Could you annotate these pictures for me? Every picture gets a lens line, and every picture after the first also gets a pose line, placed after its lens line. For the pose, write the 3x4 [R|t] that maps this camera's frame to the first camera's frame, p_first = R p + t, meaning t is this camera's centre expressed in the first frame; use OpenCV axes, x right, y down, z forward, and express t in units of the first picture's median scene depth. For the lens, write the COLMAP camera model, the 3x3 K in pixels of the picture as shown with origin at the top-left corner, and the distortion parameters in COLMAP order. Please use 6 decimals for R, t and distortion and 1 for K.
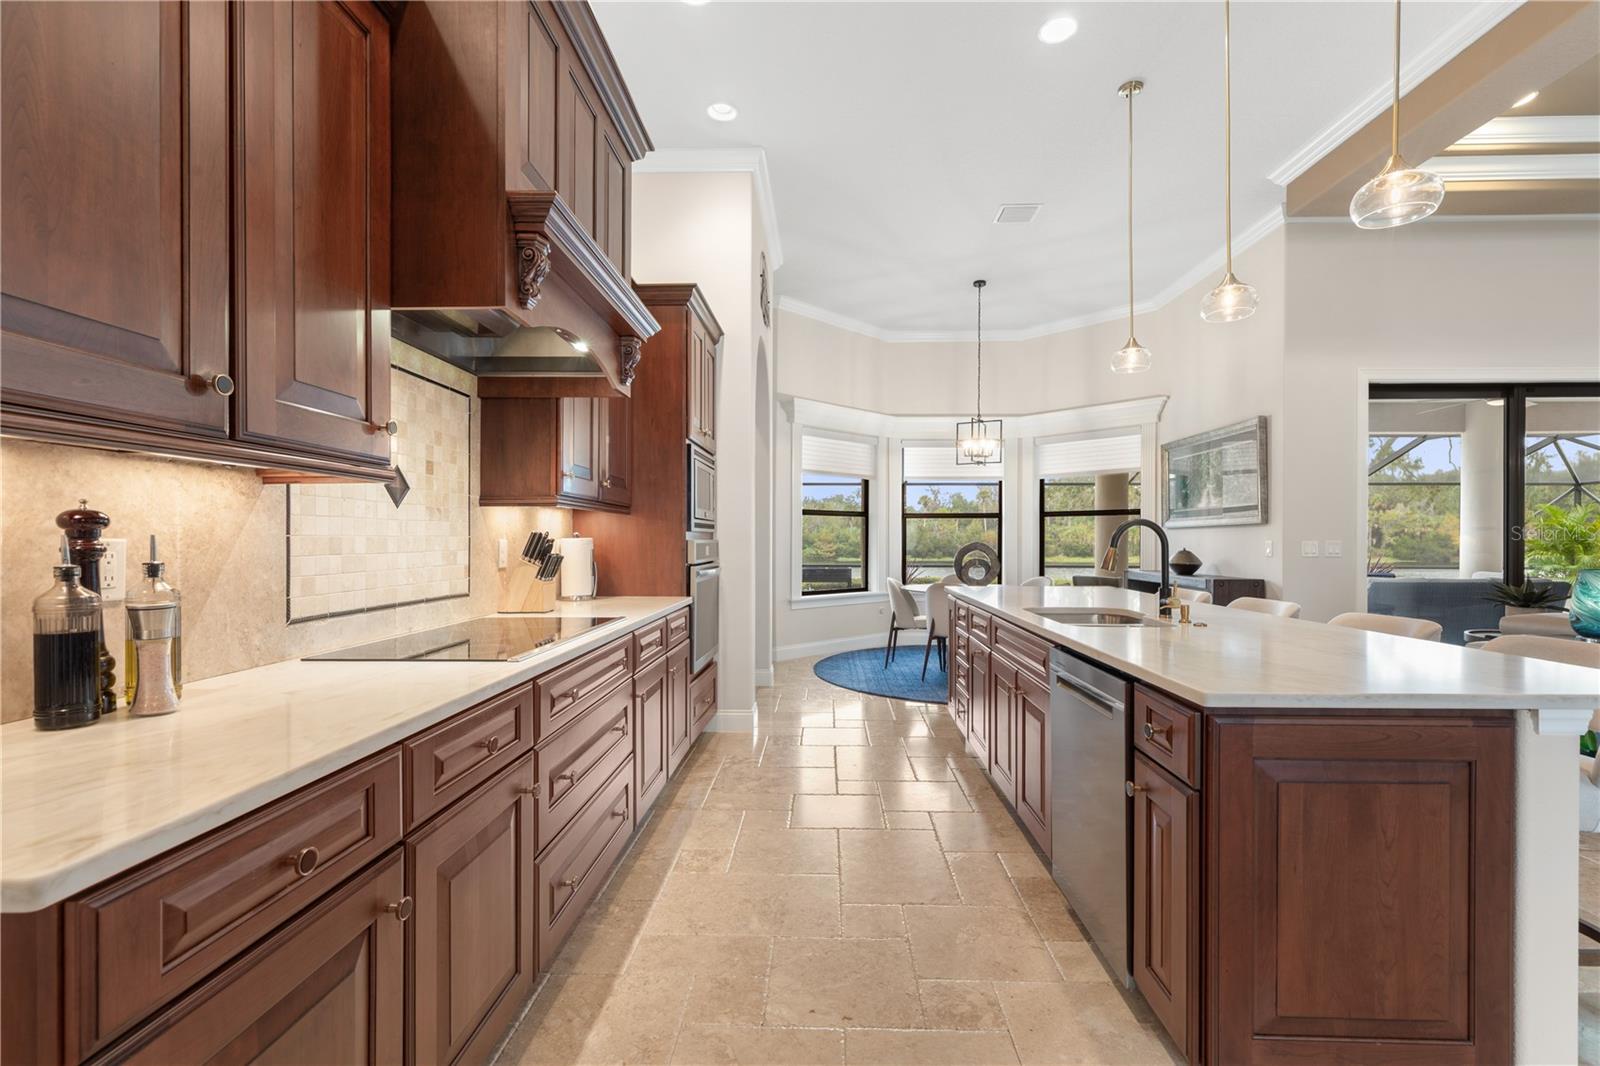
lens RADIAL K [[727.1, 0, 804.6], [0, 727.1, 541.1], [0, 0, 1]] dist [0.007752, -0.001052]
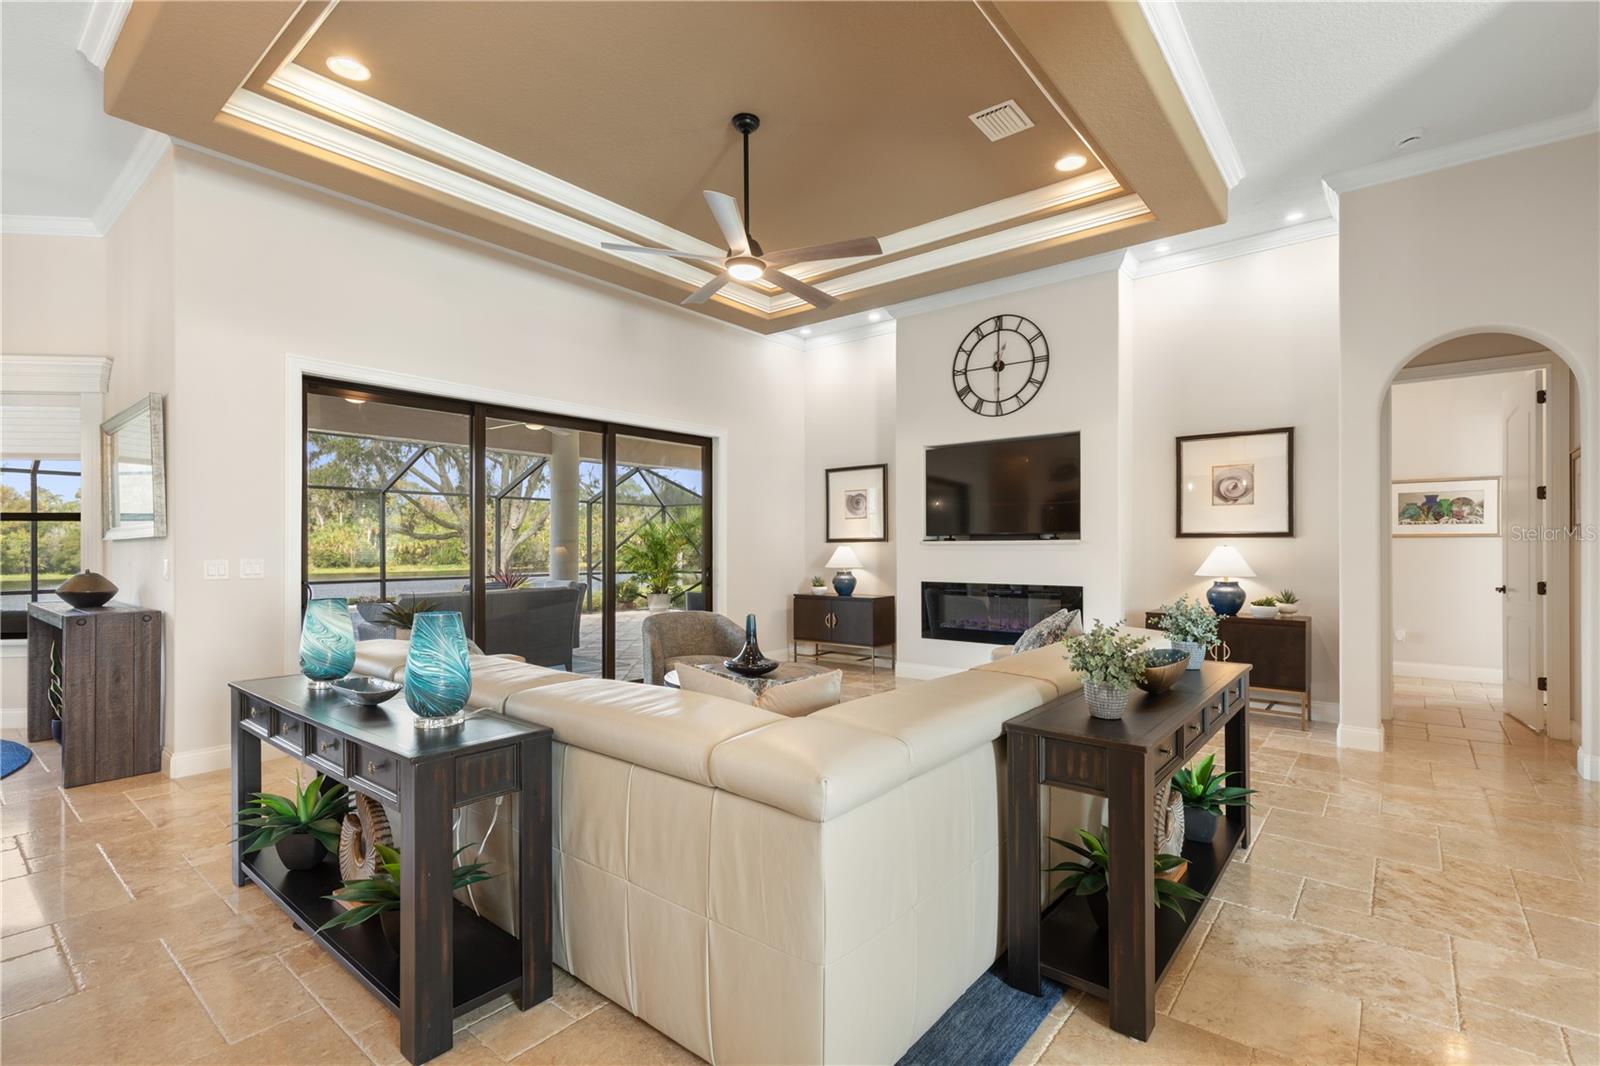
lens RADIAL K [[727.1, 0, 806.5], [0, 727.1, 546.9], [0, 0, 1]] dist [0.007752, -0.001052]
pose [[0.619855, -0.003546, 0.784708, 0.852491], [0.006329, 0.999980, -0.000481, -0.014862], [-0.784691, 0.005265, 0.619865, 0.017788]]
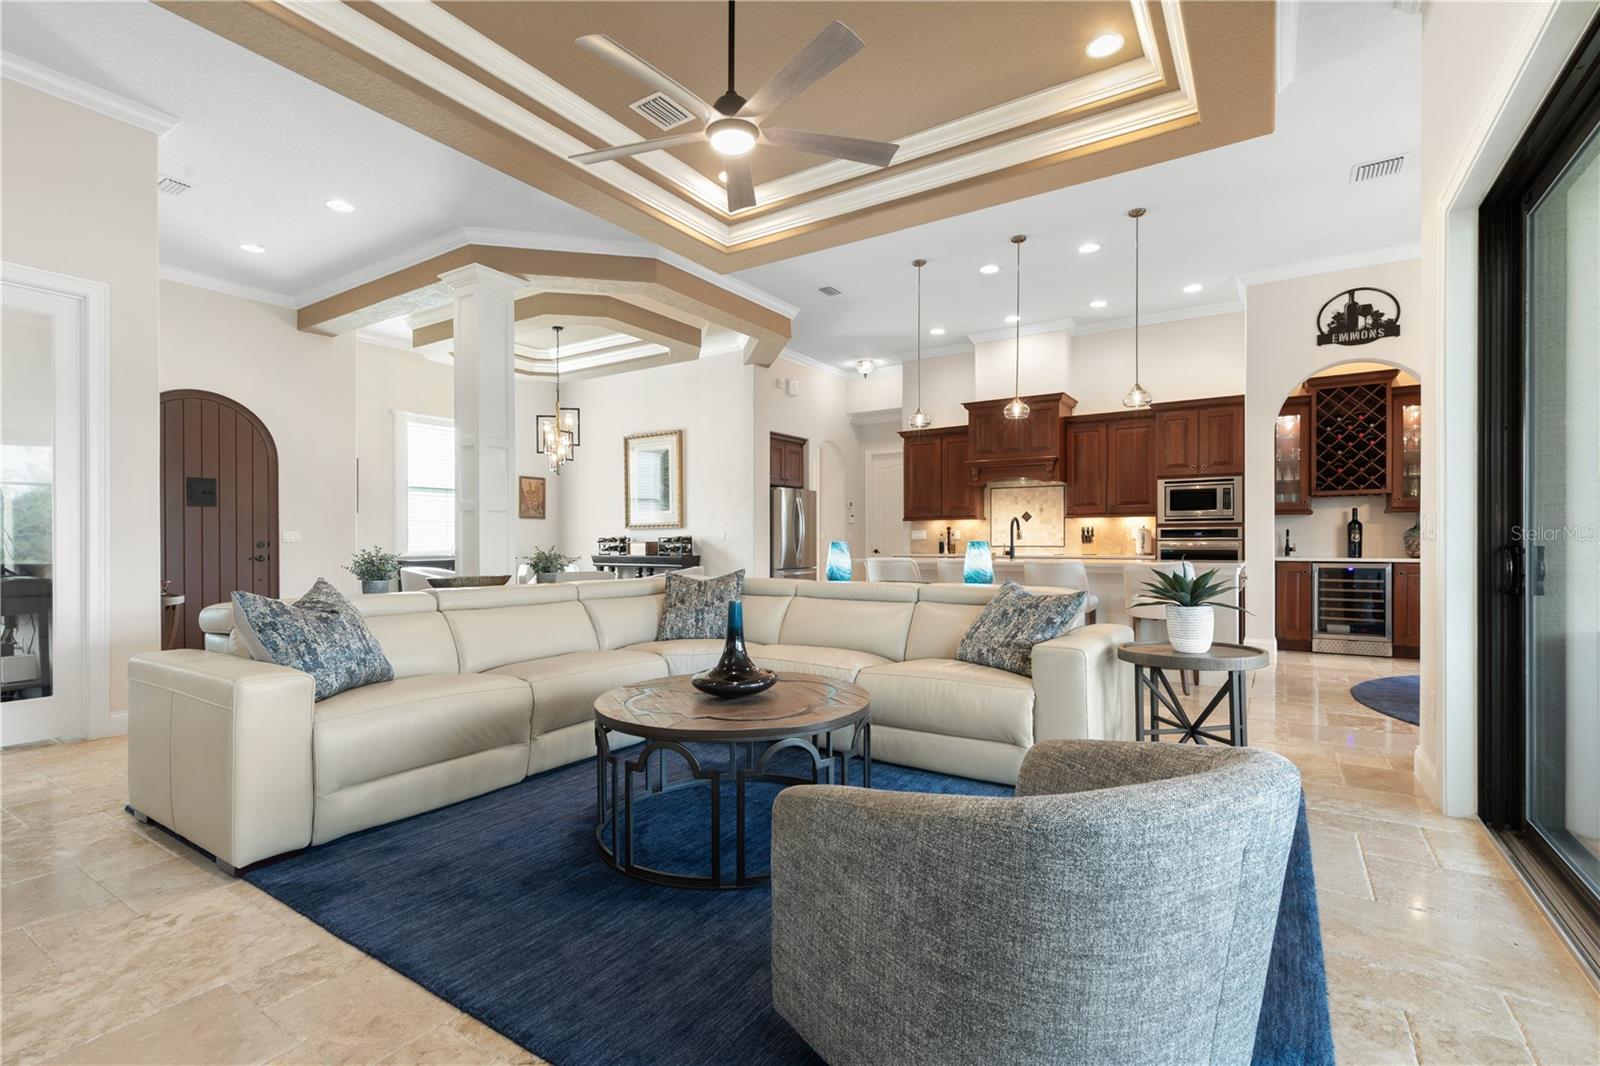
lens RADIAL K [[727.1, 0, 799.4], [0, 727.1, 543.0], [0, 0, 1]] dist [0.007752, -0.001052]
pose [[-0.522466, 0.002353, -0.852657, 2.687549], [-0.001225, 0.999993, 0.003510, 0.043634], [0.852660, 0.002878, -0.522459, 1.557451]]
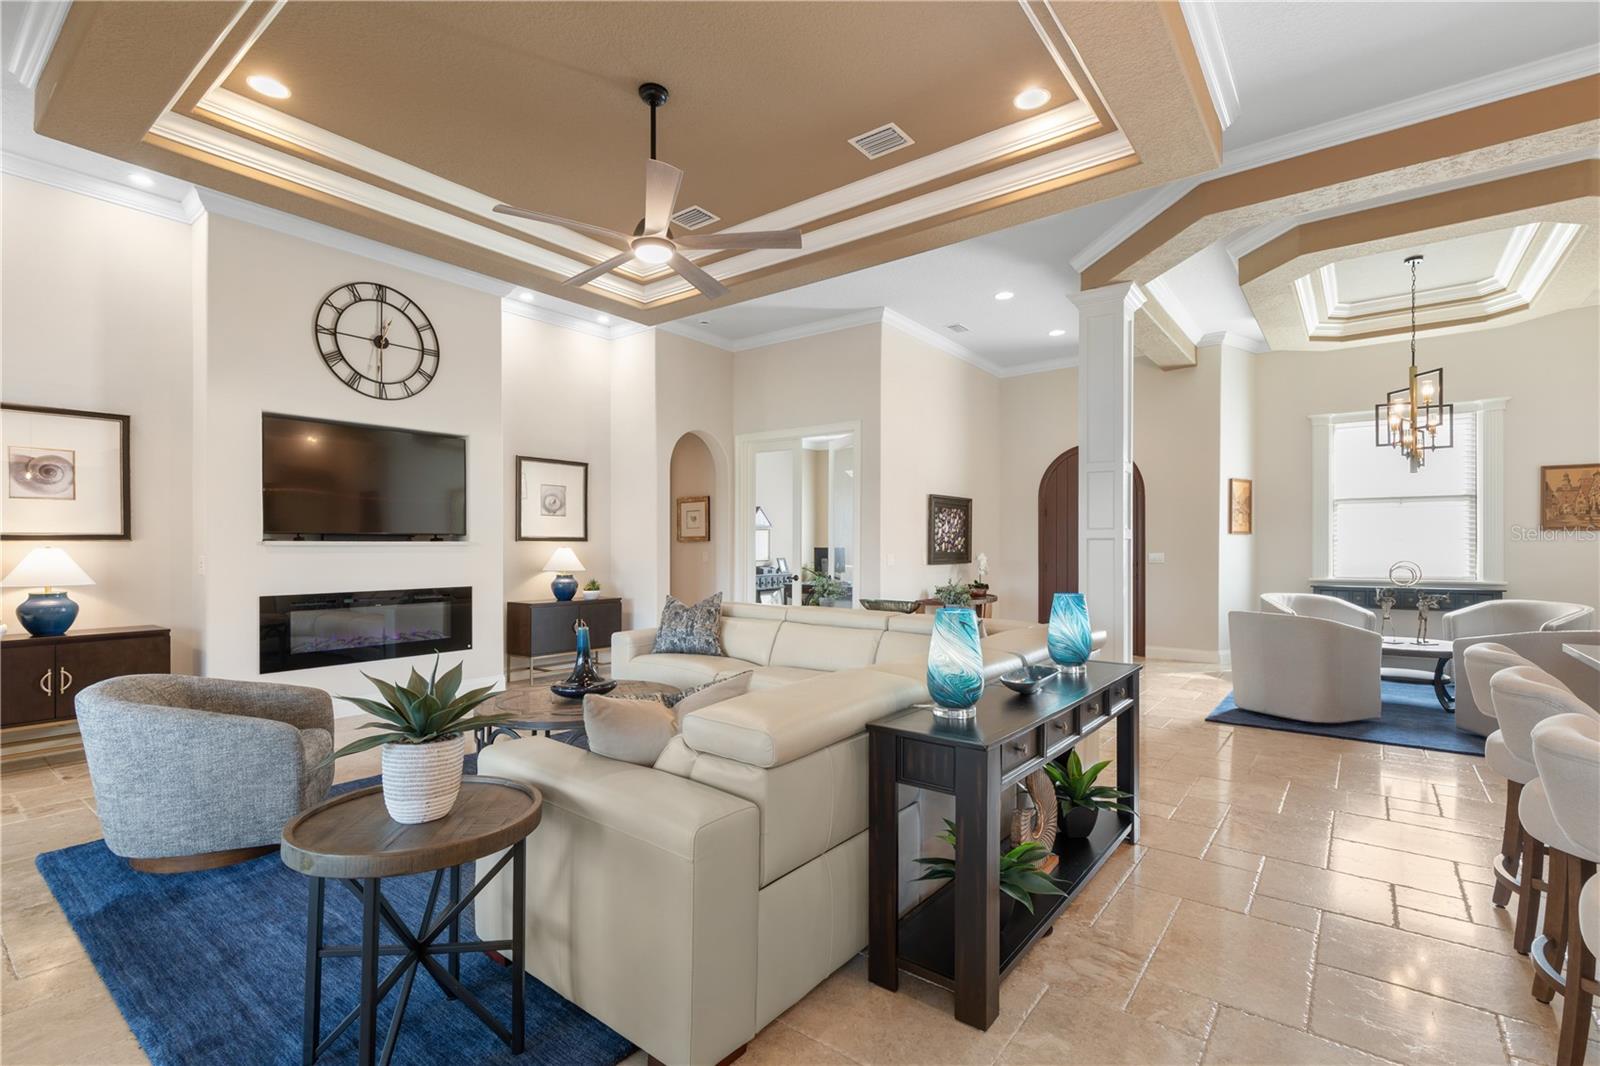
lens RADIAL K [[727.1, 0, 820.1], [0, 727.1, 547.7], [0, 0, 1]] dist [0.007752, -0.001052]
pose [[-0.818960, -0.003985, 0.573837, 0.878509], [0.000544, 0.999970, 0.007721, -0.028664], [-0.573850, 0.006636, -0.818933, 1.801063]]
